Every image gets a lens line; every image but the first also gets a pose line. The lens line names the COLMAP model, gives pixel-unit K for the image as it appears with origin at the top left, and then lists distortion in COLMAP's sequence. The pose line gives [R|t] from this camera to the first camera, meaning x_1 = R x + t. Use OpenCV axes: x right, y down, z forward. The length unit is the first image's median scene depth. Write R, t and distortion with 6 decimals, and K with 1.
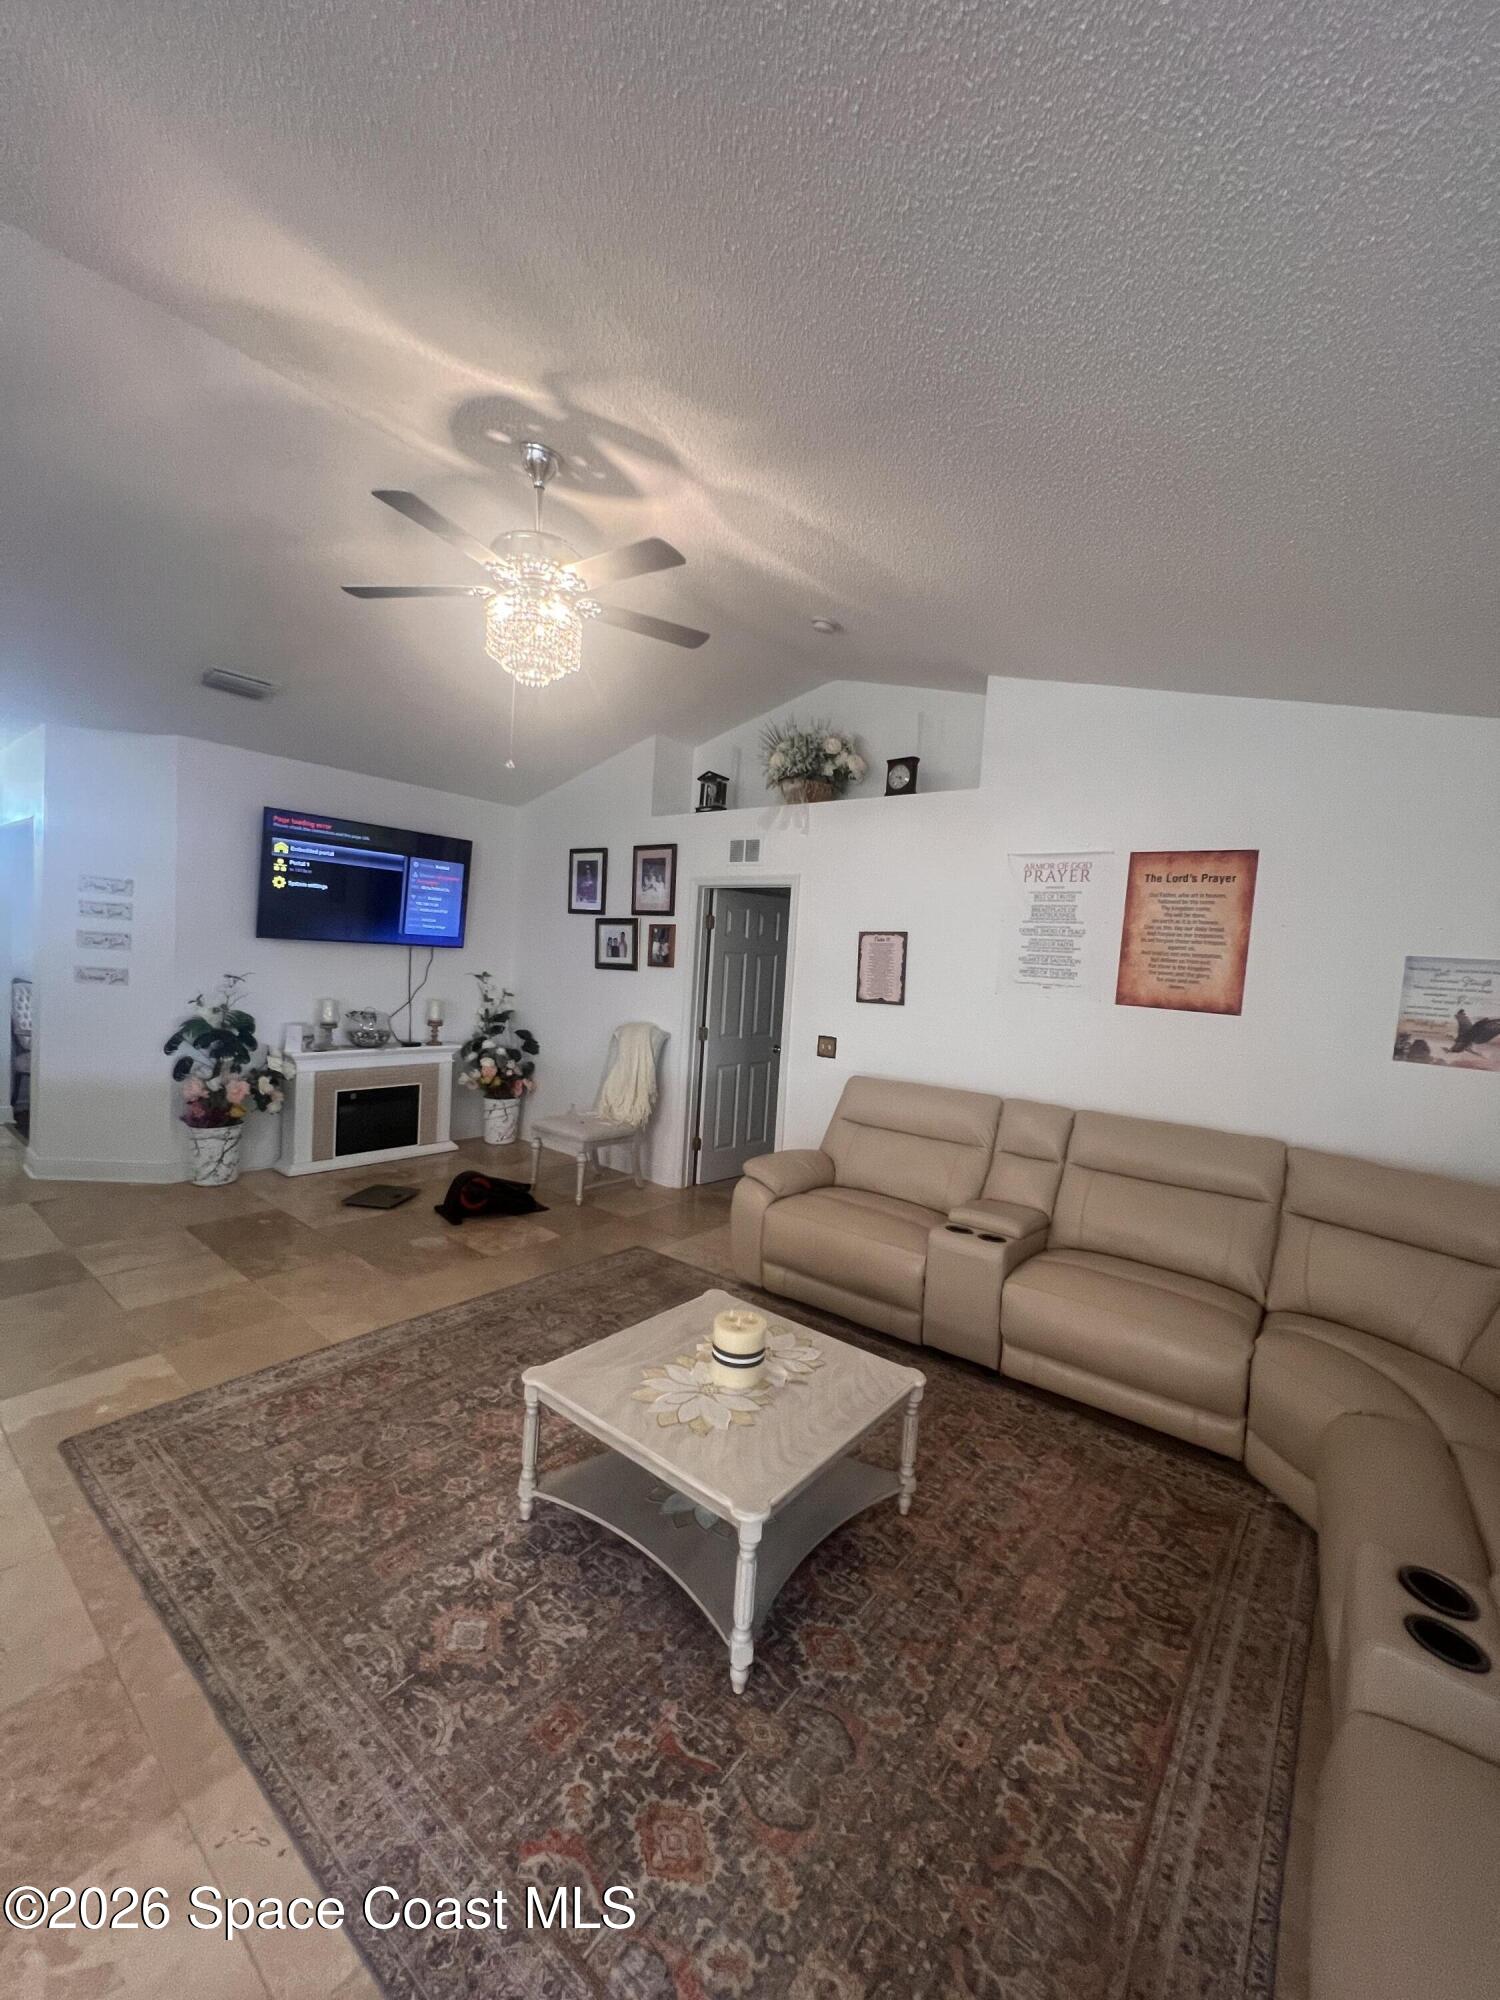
lens RADIAL K [[796.9, 0, 750.0], [0, 796.9, 995.4], [0, 0, 1]] dist [-0.004721, 0.001039]
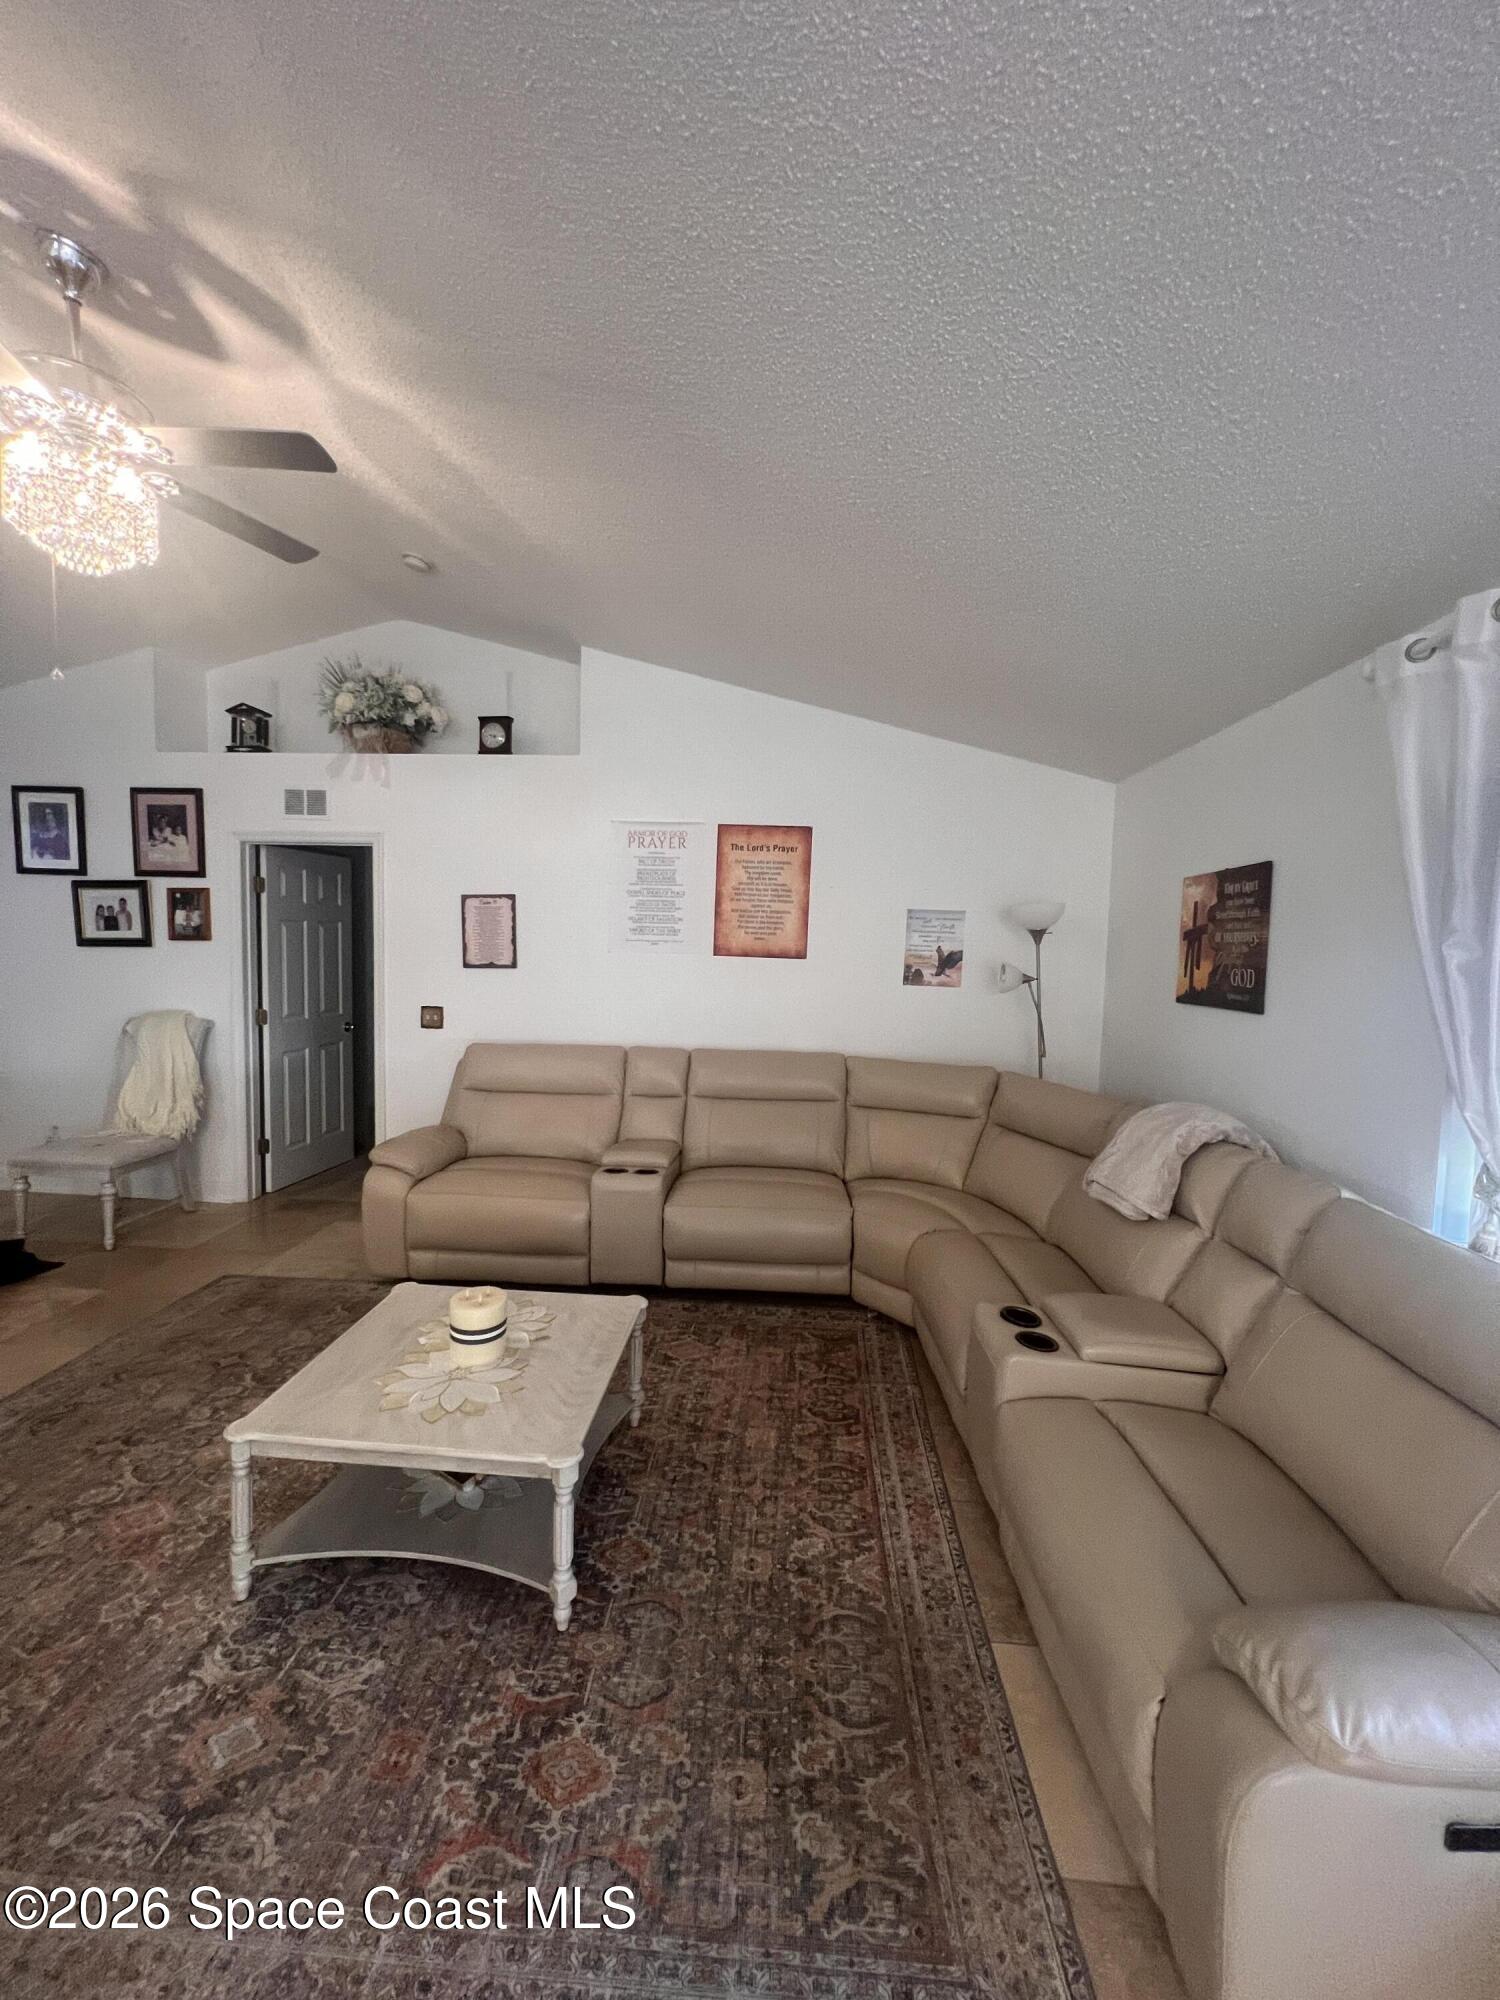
lens RADIAL K [[796.9, 0, 749.8], [0, 796.9, 995.1], [0, 0, 1]] dist [-0.004721, 0.001039]
pose [[0.822870, -0.079717, 0.562610, -0.217844], [0.052685, 0.996549, 0.064147, -0.004483], [-0.565782, -0.023143, 0.824230, 0.013107]]
